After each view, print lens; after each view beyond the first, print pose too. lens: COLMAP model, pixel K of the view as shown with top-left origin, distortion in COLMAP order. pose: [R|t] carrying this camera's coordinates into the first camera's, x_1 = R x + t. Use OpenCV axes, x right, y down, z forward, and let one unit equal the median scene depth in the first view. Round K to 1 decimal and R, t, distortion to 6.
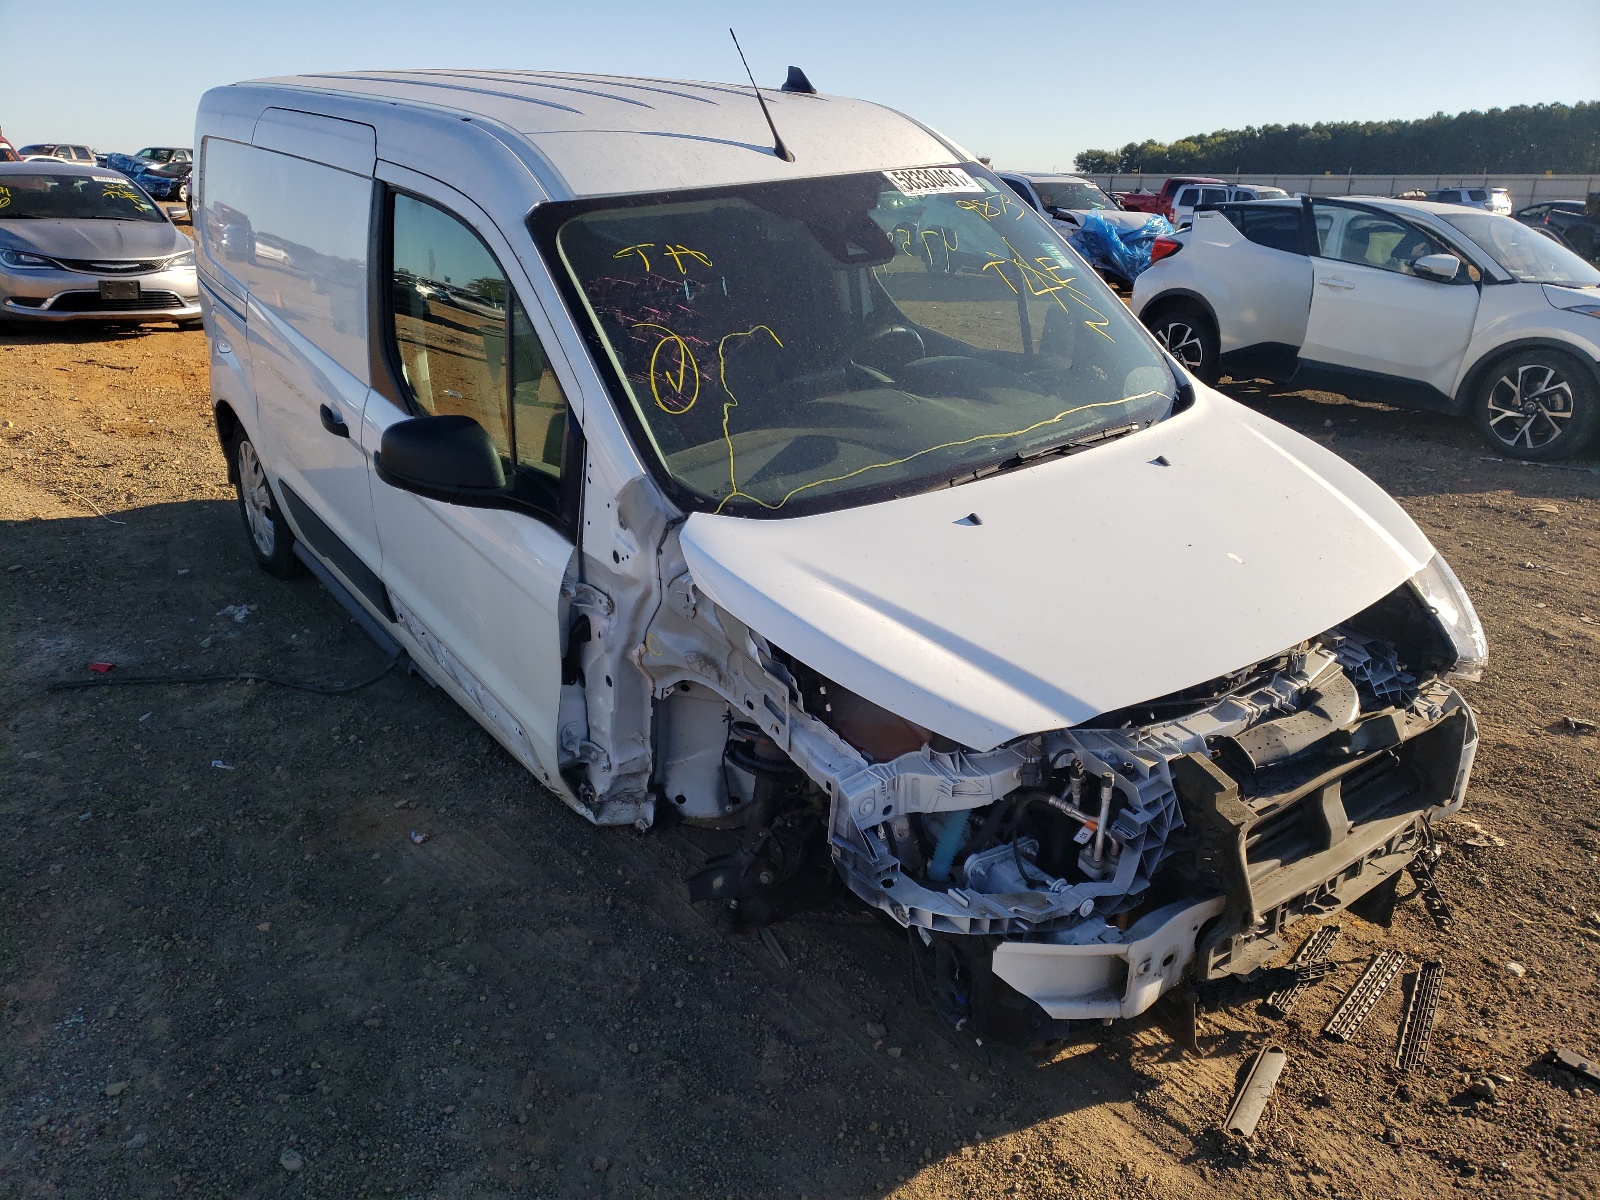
lens RADIAL K [[1186.3, 0, 799.0], [0, 1186.3, 639.8], [0, 0, 1]] dist [0.026201, 0.005948]
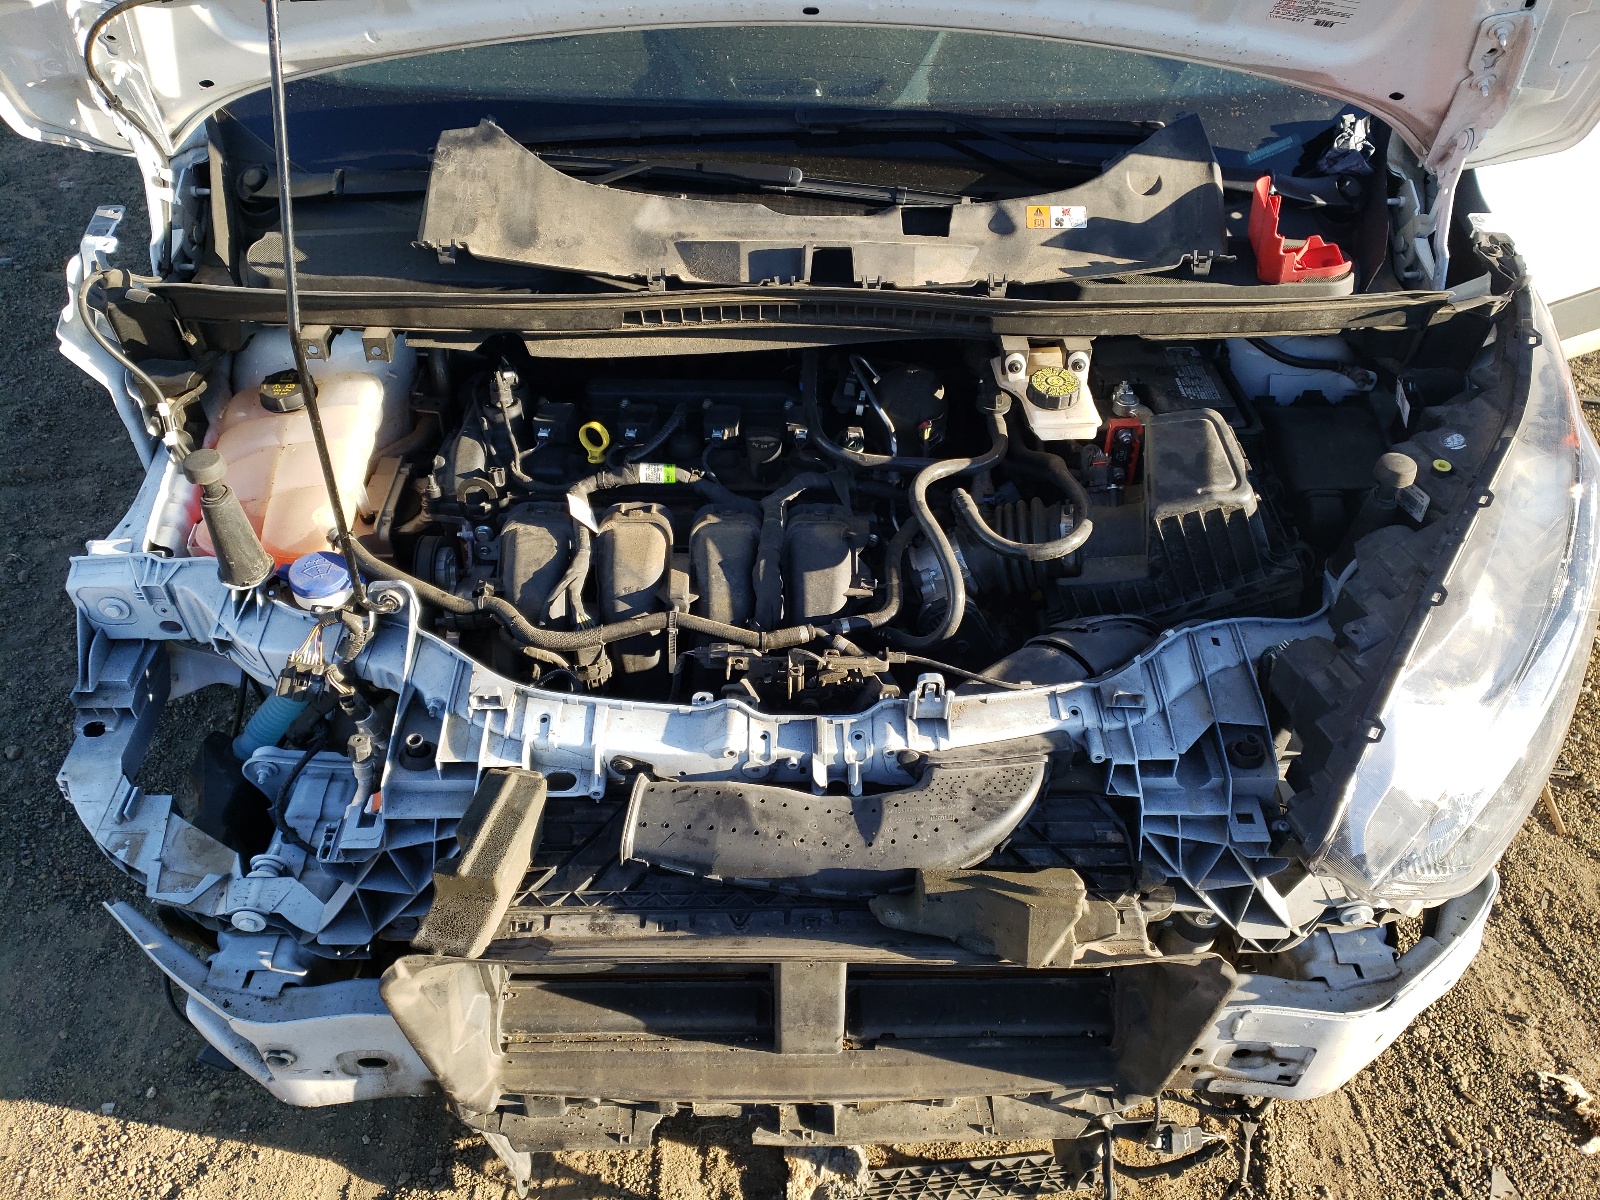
lens RADIAL K [[1185.4, 0, 800.0], [0, 1185.4, 600.0], [0, 0, 1]] dist [0.025045, -0.011266]
pose [[0.819334, 0.413423, -0.397207, 0.562540], [-0.279562, 0.892973, 0.352766, -0.173804], [0.500537, -0.177989, 0.847221, 0.599392]]
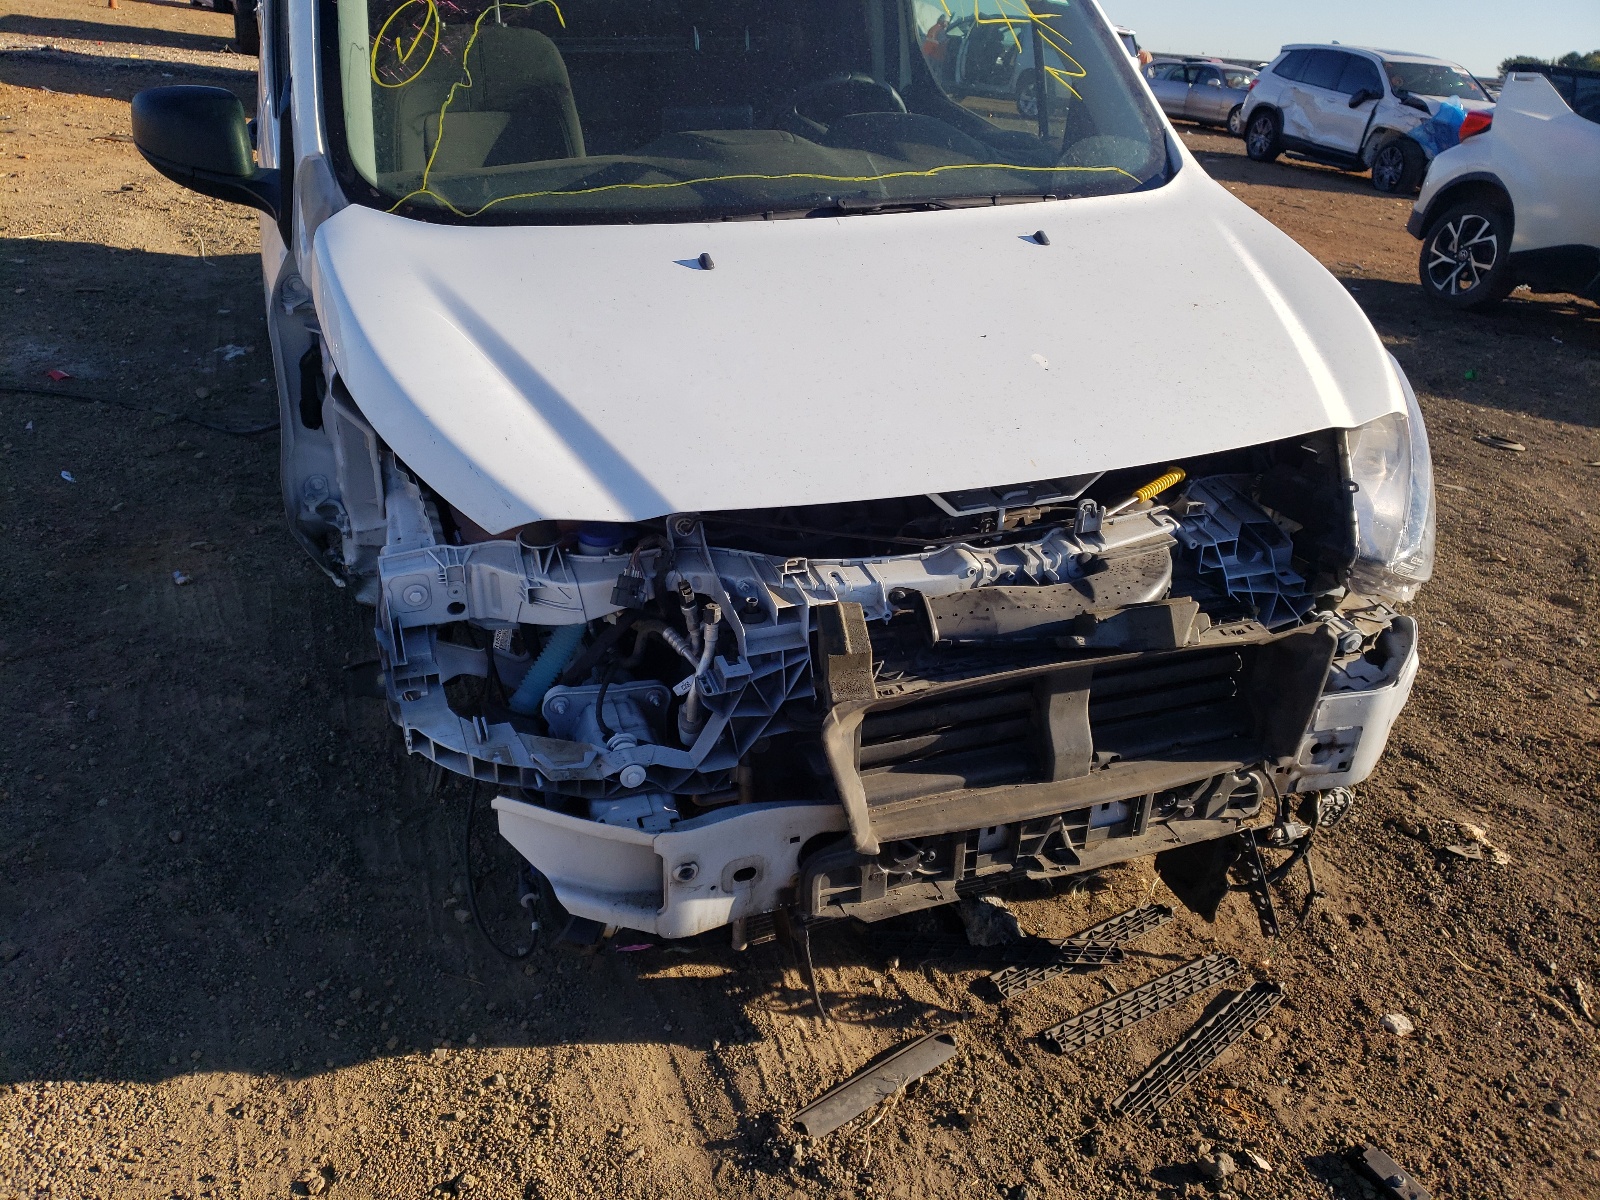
lens RADIAL K [[1185.4, 0, 800.0], [0, 1185.4, 600.0], [0, 0, 1]] dist [0.025045, -0.011266]
pose [[0.958099, 0.180536, -0.222380, 0.431100], [-0.166466, 0.982745, 0.080626, 0.039475], [0.233099, -0.040229, 0.971621, 0.293501]]
